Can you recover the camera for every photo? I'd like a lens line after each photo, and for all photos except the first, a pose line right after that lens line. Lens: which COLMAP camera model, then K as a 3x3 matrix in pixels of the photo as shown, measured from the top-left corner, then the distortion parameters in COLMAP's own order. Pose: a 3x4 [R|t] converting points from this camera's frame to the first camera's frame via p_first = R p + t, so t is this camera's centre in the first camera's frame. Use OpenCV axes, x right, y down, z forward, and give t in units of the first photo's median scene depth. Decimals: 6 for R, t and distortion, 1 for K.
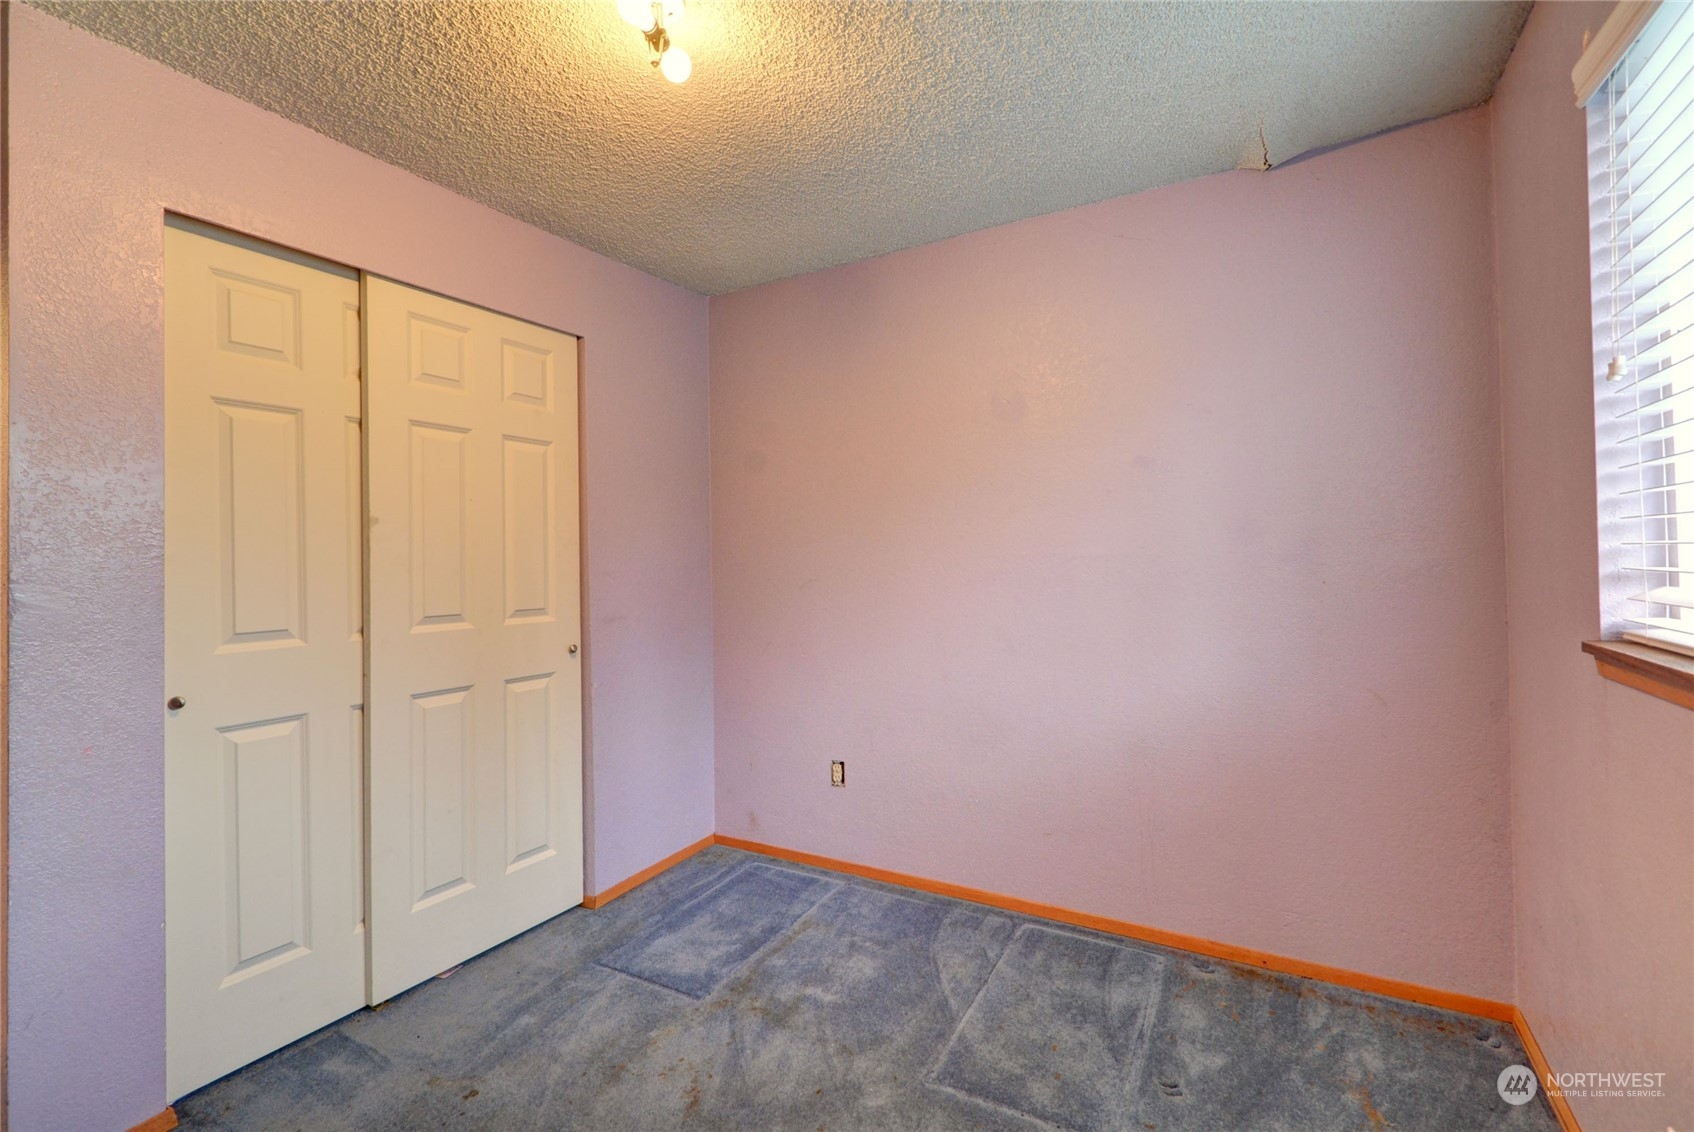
lens RADIAL K [[754.2, 0, 847.0], [0, 754.2, 566.0], [0, 0, 1]] dist [0.000025, -0.000214]
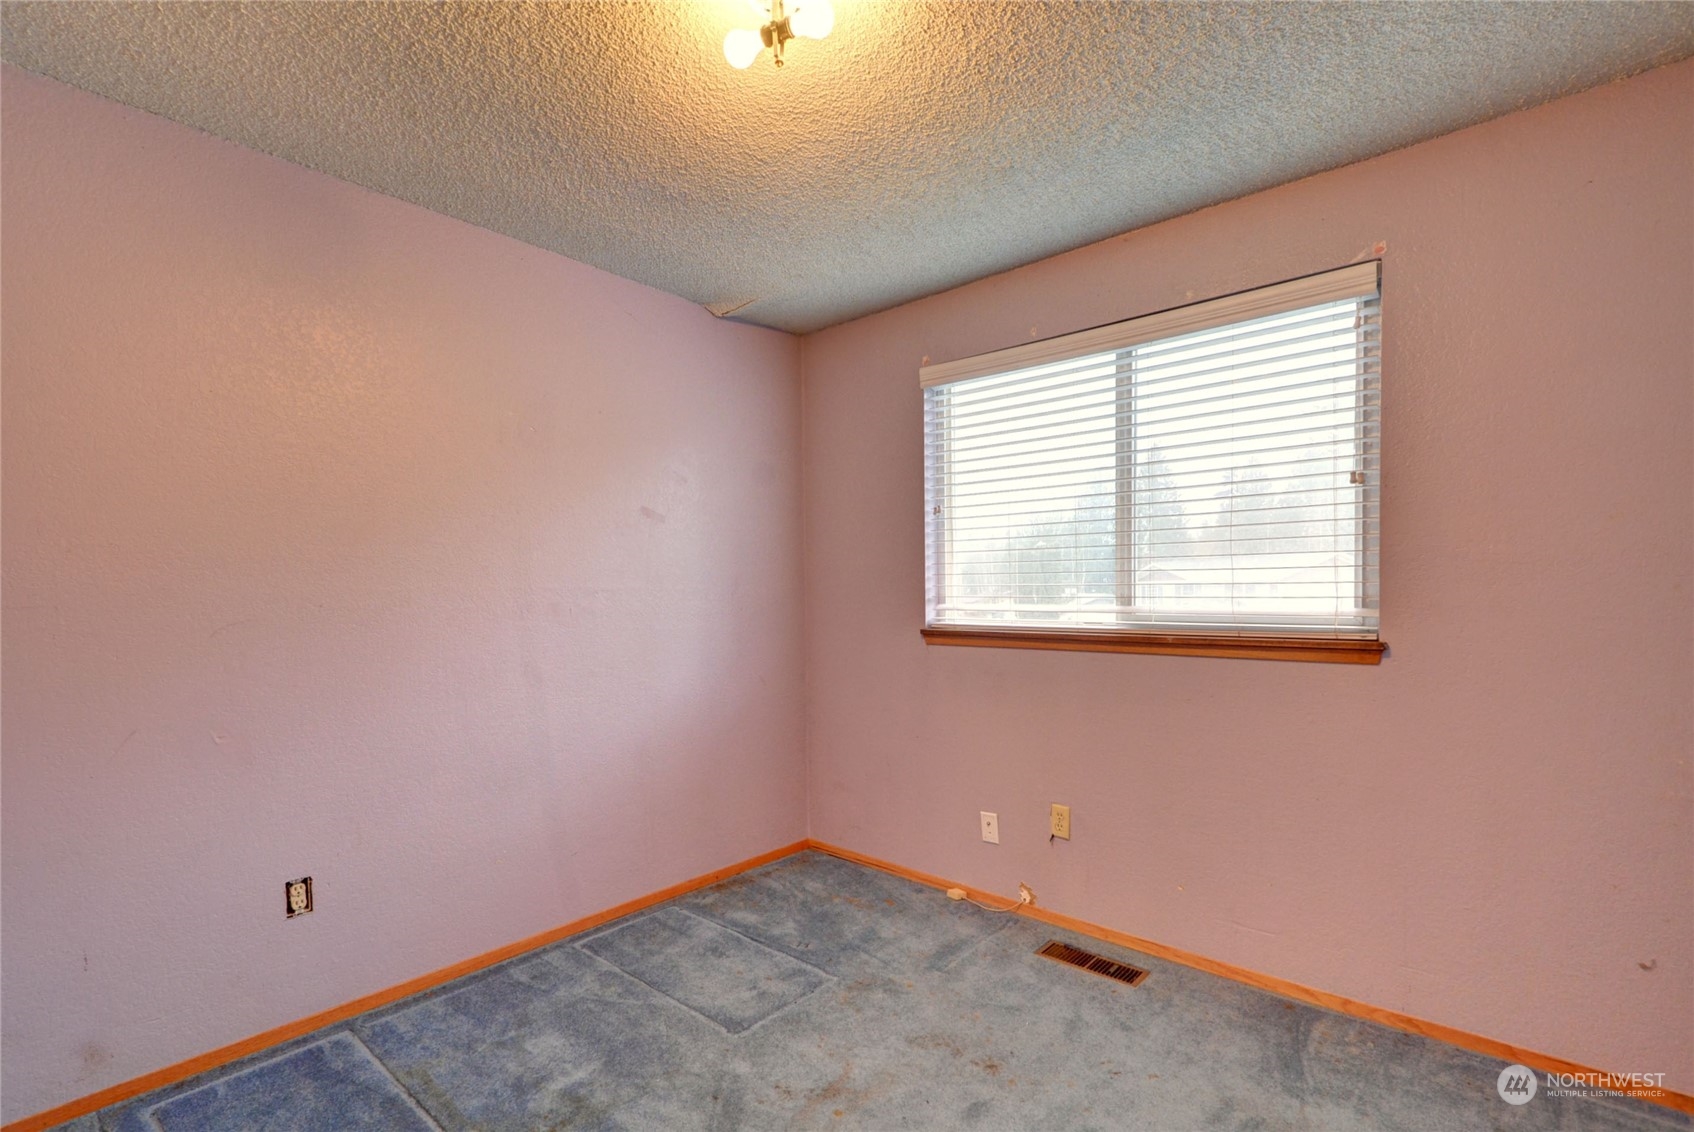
lens RADIAL K [[771.3, 0, 846.6], [0, 771.3, 616.8], [0, 0, 1]] dist [0.025202, -0.000053]
pose [[0.206423, -0.026214, 0.978112, -0.801865], [0.012313, 0.999632, 0.024192, 0.003870], [-0.978385, 0.007049, 0.206670, 0.455845]]
